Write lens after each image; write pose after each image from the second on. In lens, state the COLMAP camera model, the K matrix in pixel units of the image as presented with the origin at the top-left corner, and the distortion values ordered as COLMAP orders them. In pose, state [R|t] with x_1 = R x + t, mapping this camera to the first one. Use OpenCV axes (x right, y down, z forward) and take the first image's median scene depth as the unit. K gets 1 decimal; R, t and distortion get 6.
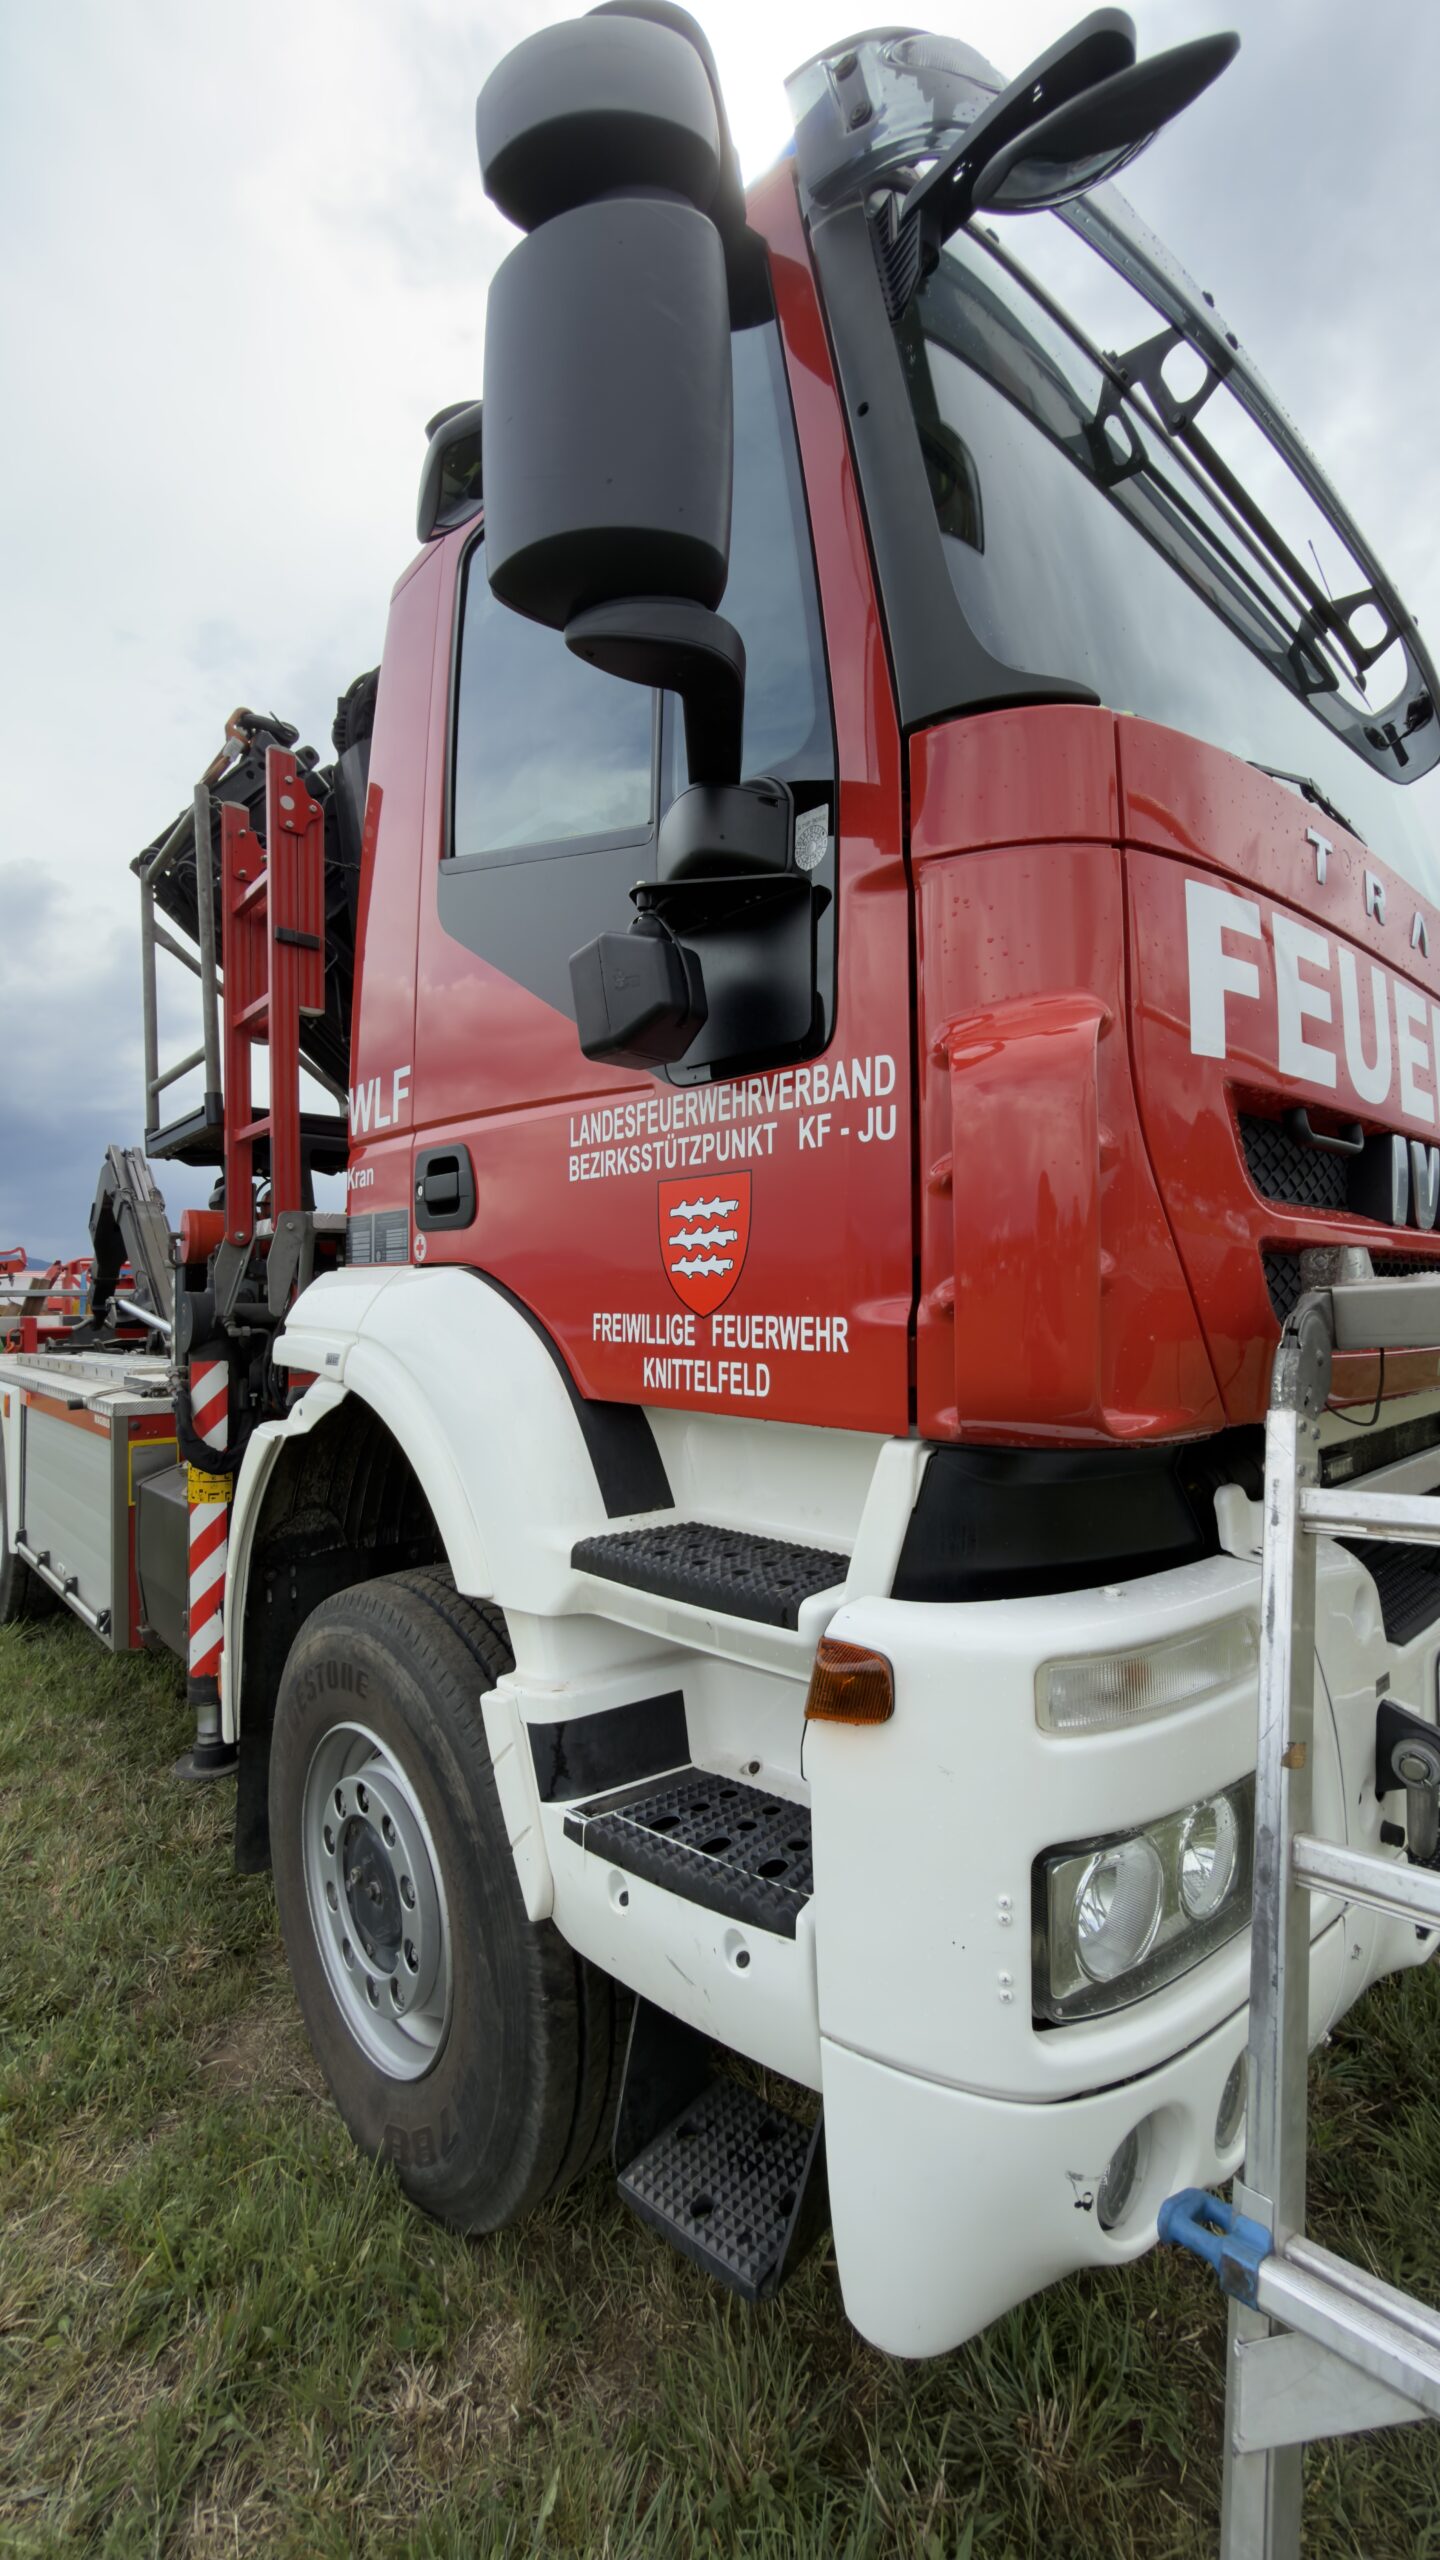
lens RADIAL K [[1019.2, 0, 720.0], [0, 1019.2, 1280.0], [0, 0, 1]] dist [0.000491, 0.000071]
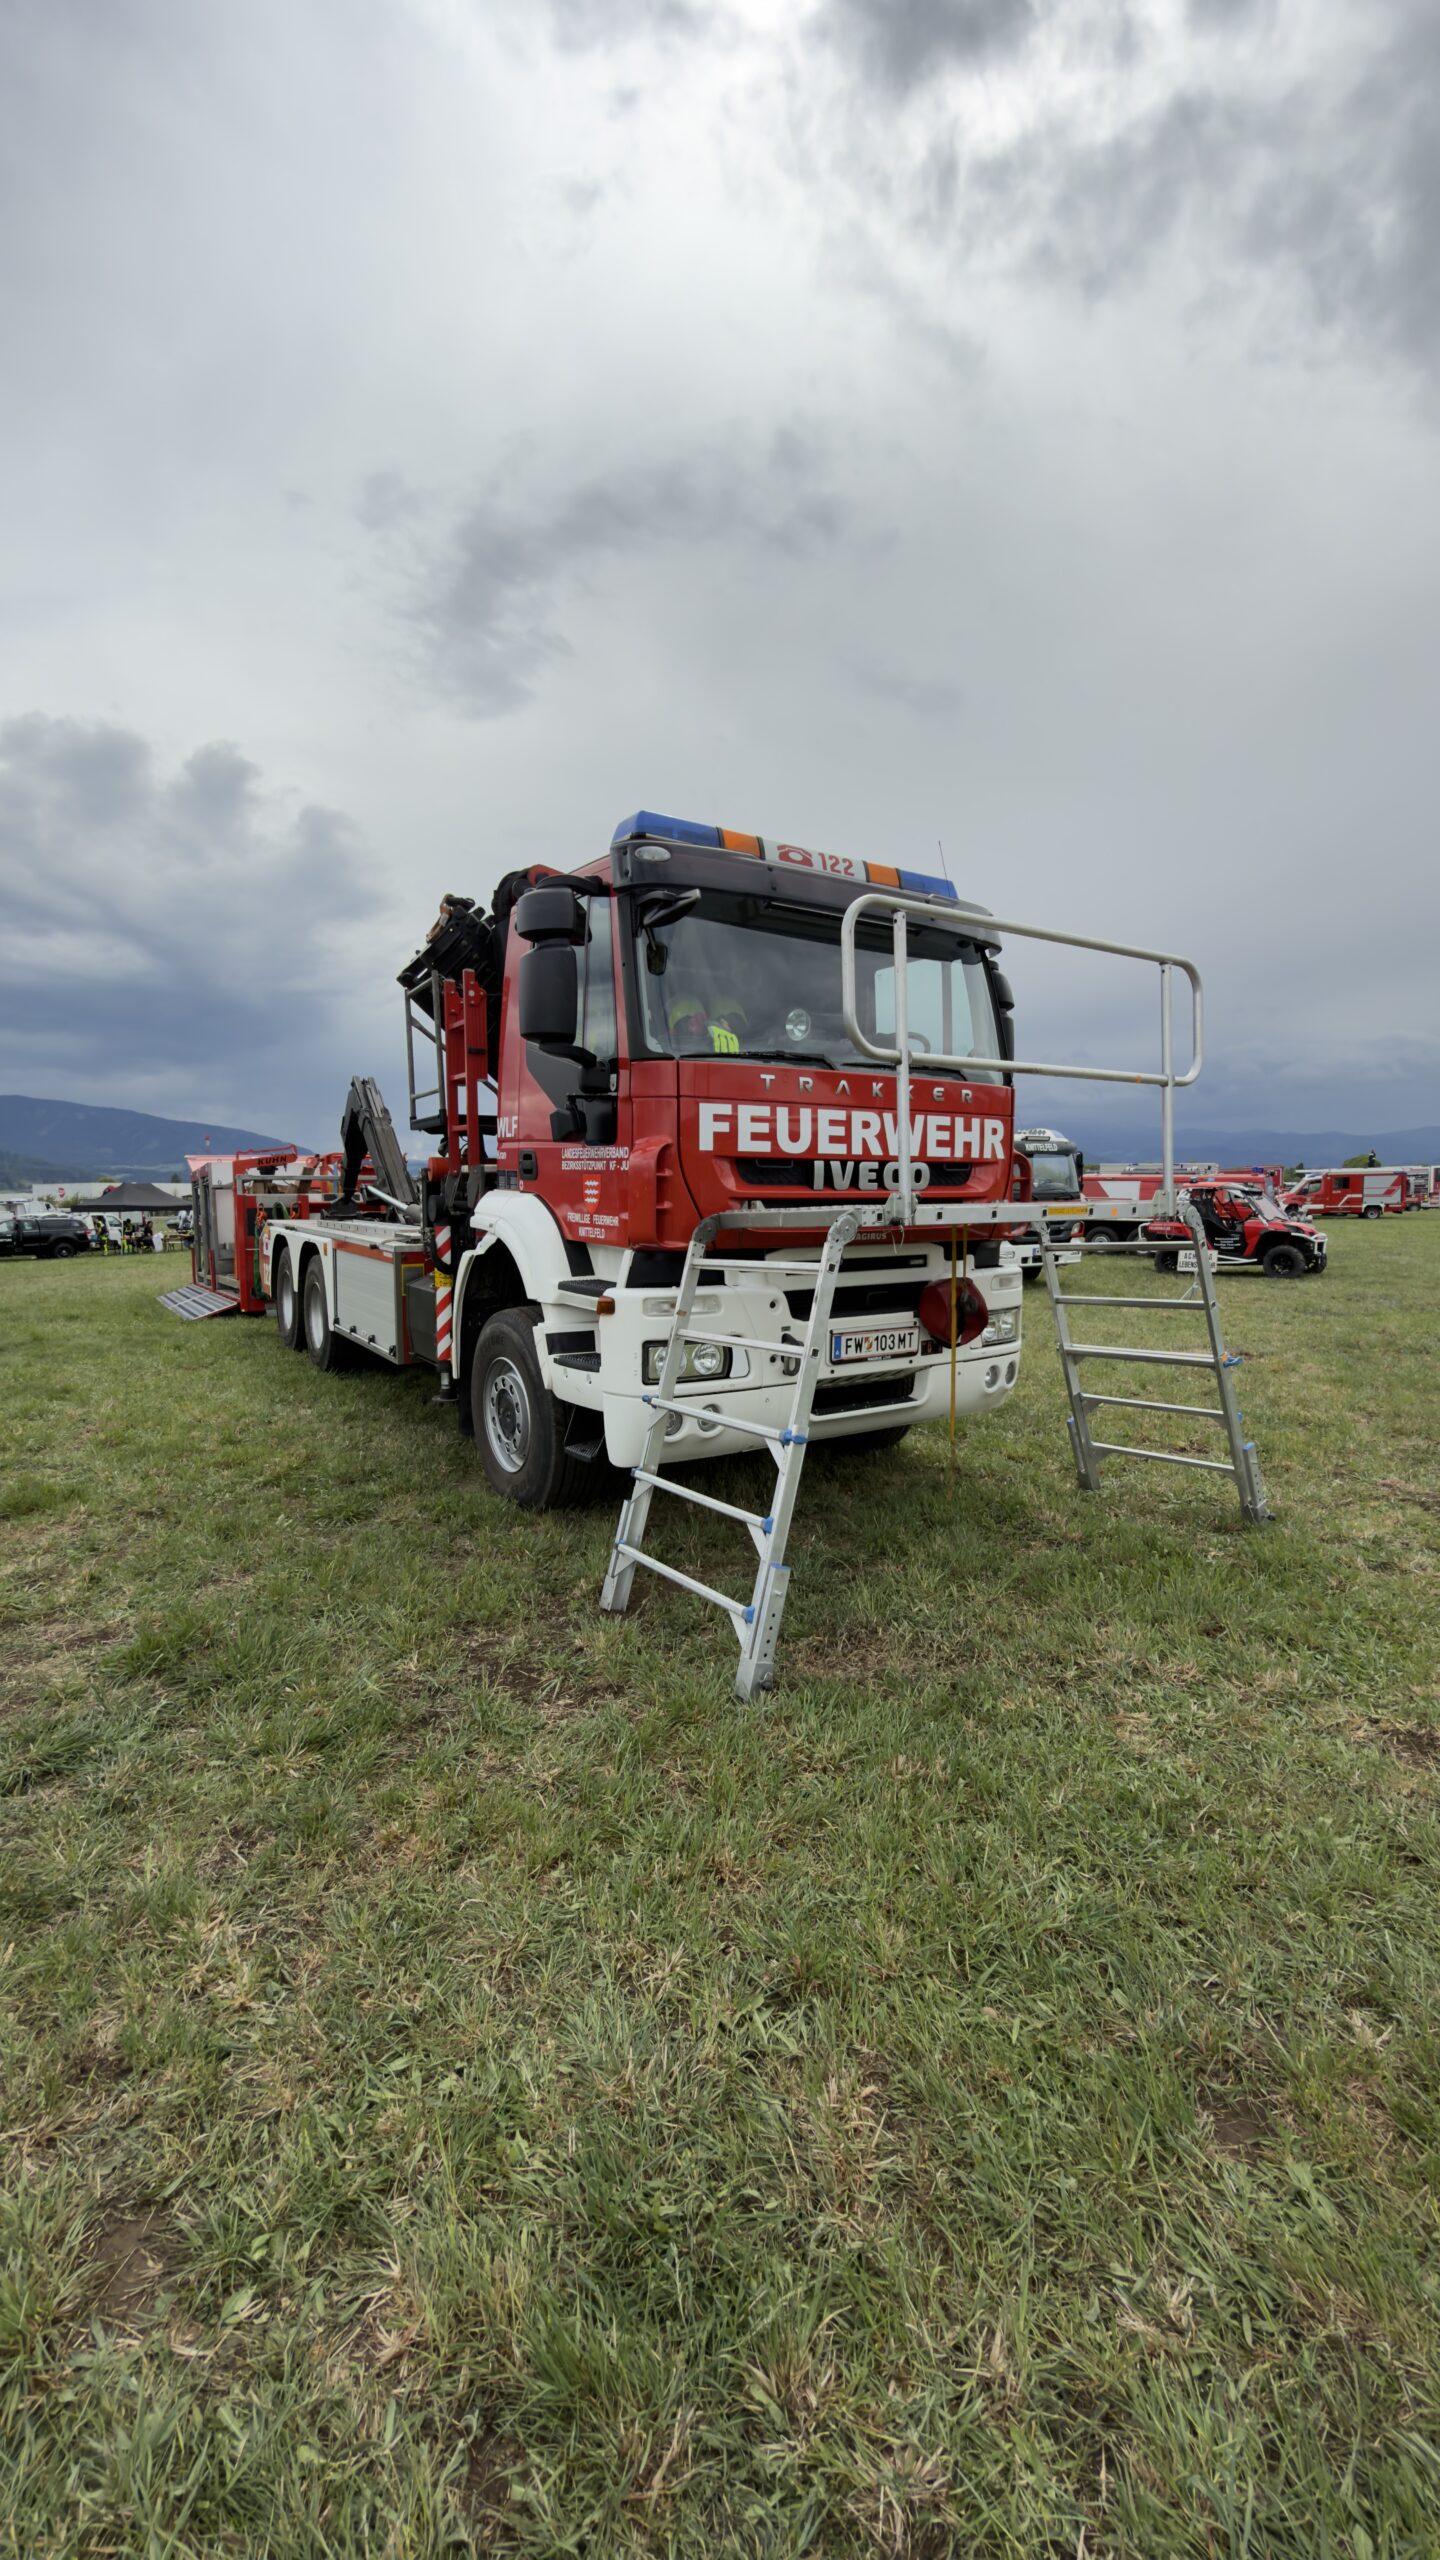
lens RADIAL K [[1019.2, 0, 720.0], [0, 1019.2, 1280.0], [0, 0, 1]] dist [0.000491, 0.000071]
pose [[0.986707, 0.031487, -0.159431, 0.511523], [-0.012362, 0.992750, 0.119556, -0.085638], [0.162040, -0.115996, 0.979943, -1.227690]]
